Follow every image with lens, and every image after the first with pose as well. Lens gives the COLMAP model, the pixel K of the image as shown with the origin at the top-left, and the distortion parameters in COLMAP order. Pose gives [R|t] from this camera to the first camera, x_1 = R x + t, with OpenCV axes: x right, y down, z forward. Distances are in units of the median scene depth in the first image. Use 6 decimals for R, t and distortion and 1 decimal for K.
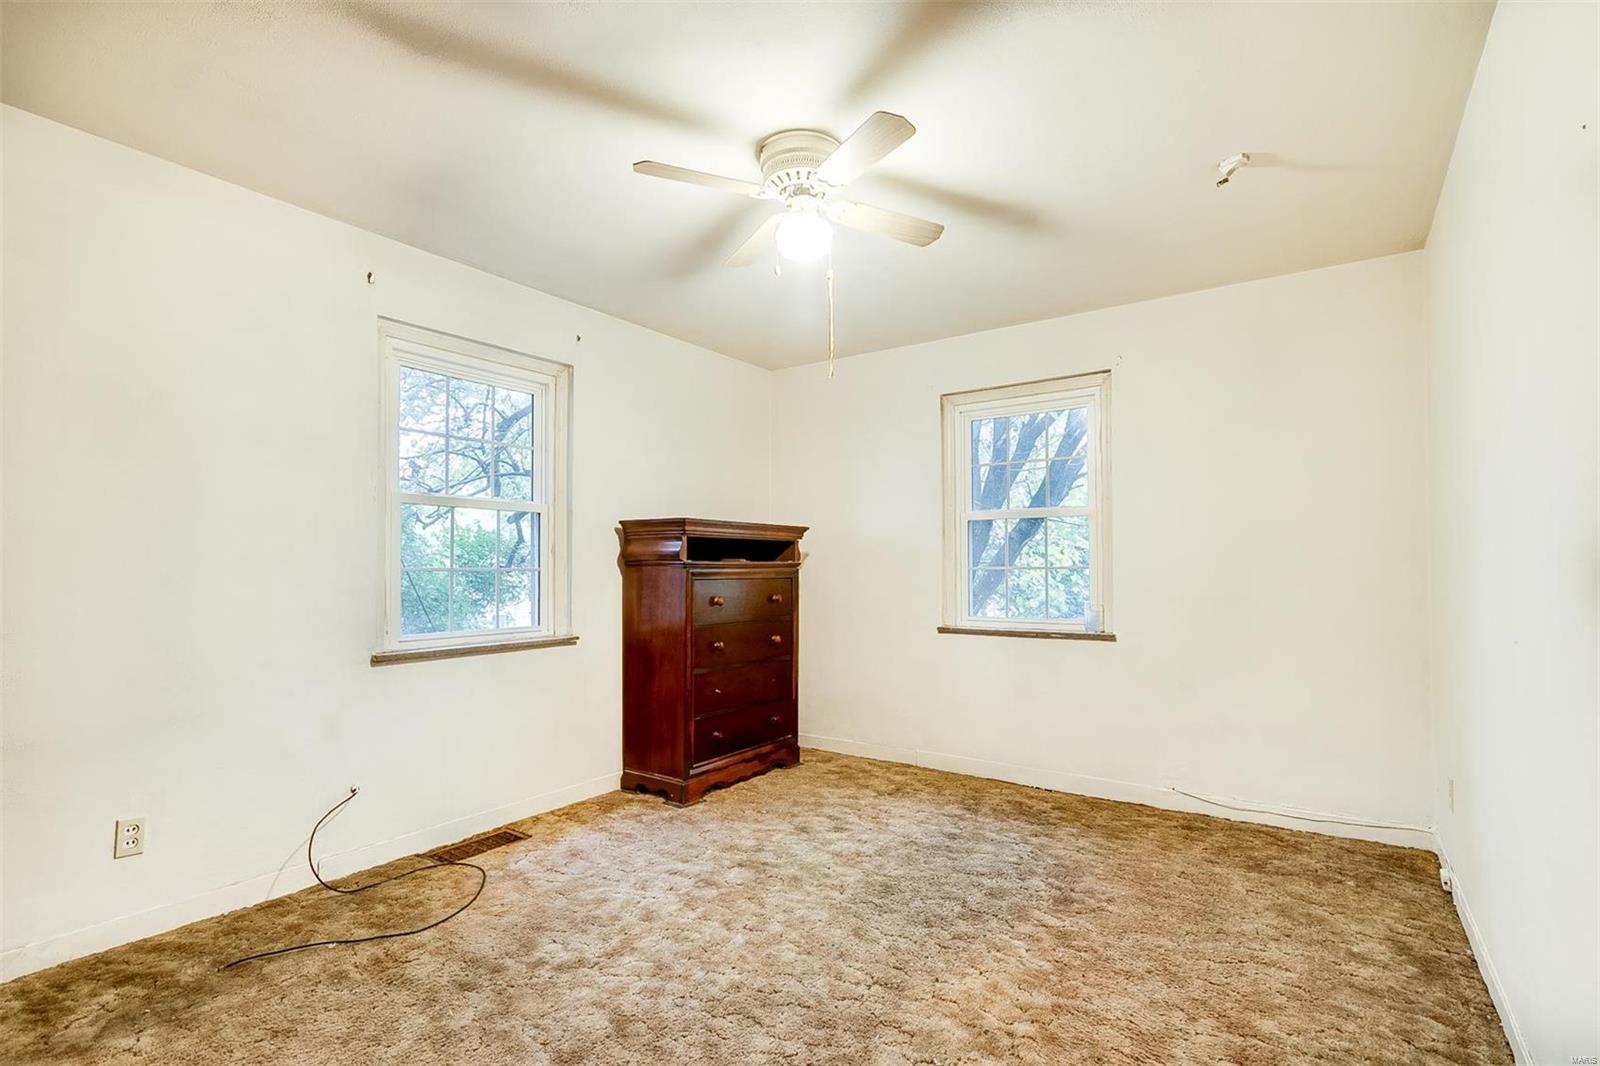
lens RADIAL K [[718.6, 0, 809.2], [0, 718.6, 555.7], [0, 0, 1]] dist [-0.000081, 0.000766]
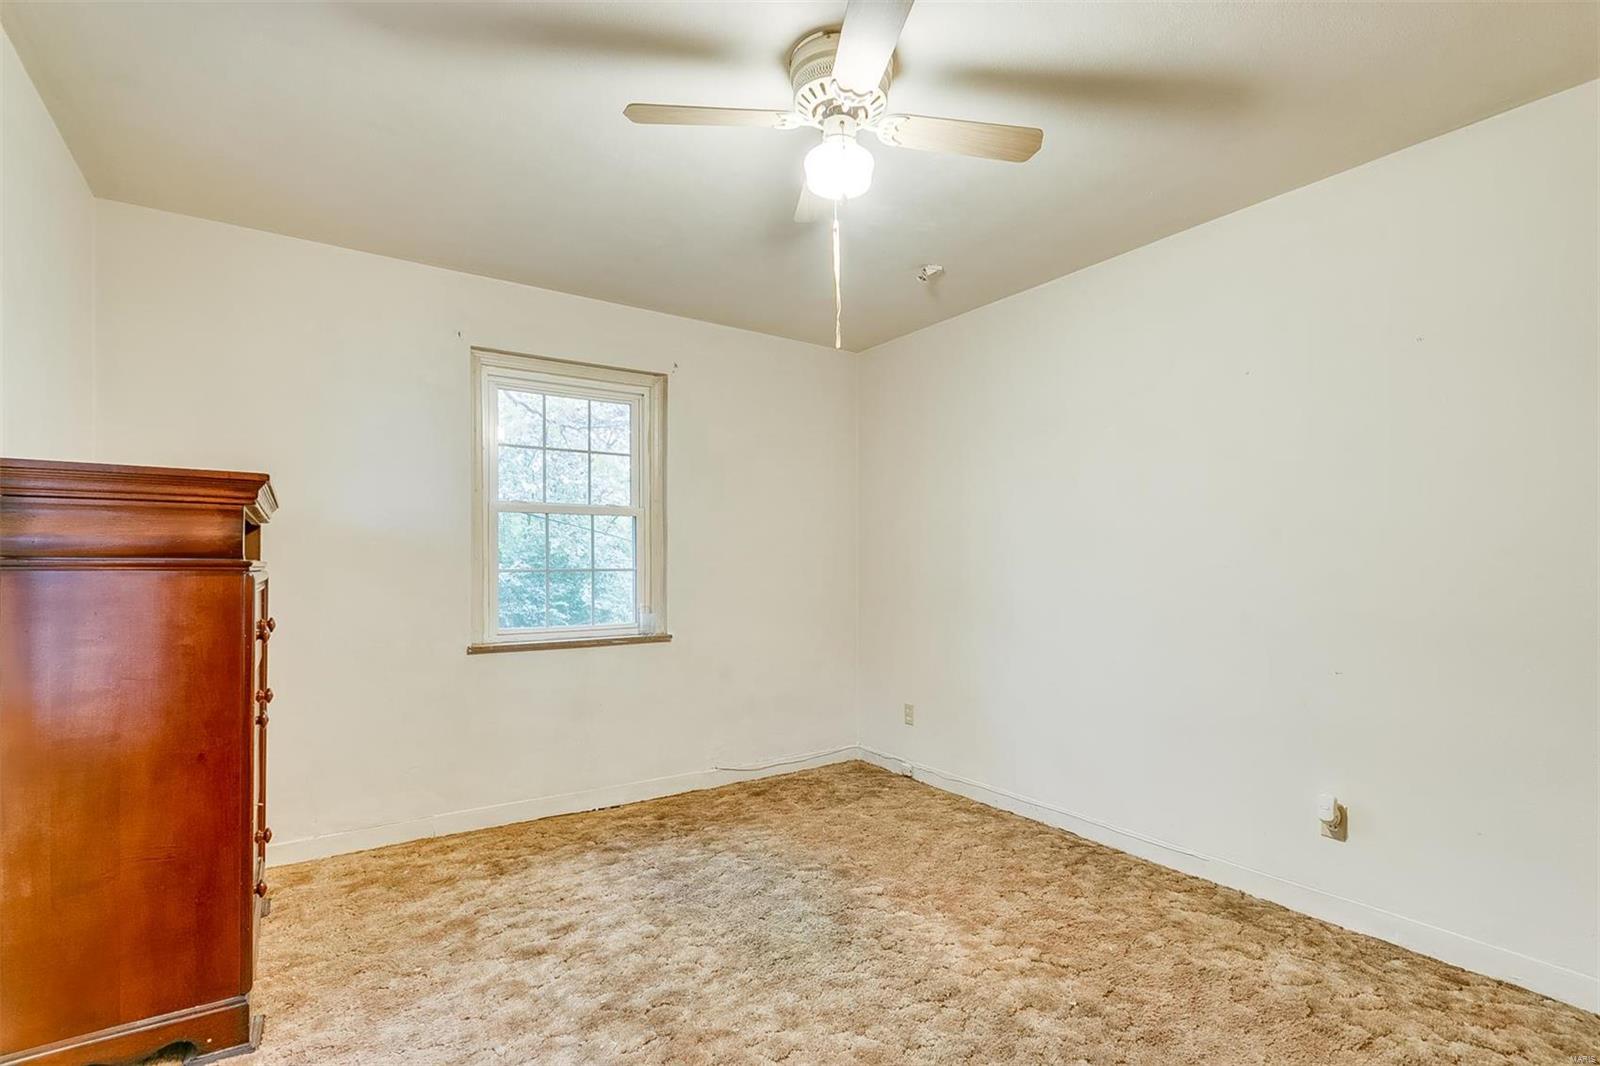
lens RADIAL K [[718.6, 0, 809.2], [0, 718.6, 555.7], [0, 0, 1]] dist [-0.000081, 0.000766]
pose [[0.390419, 0.015730, 0.920503, -0.551550], [-0.016109, 0.999818, -0.010253, -0.000887], [-0.920496, -0.010825, 0.390602, 0.486459]]
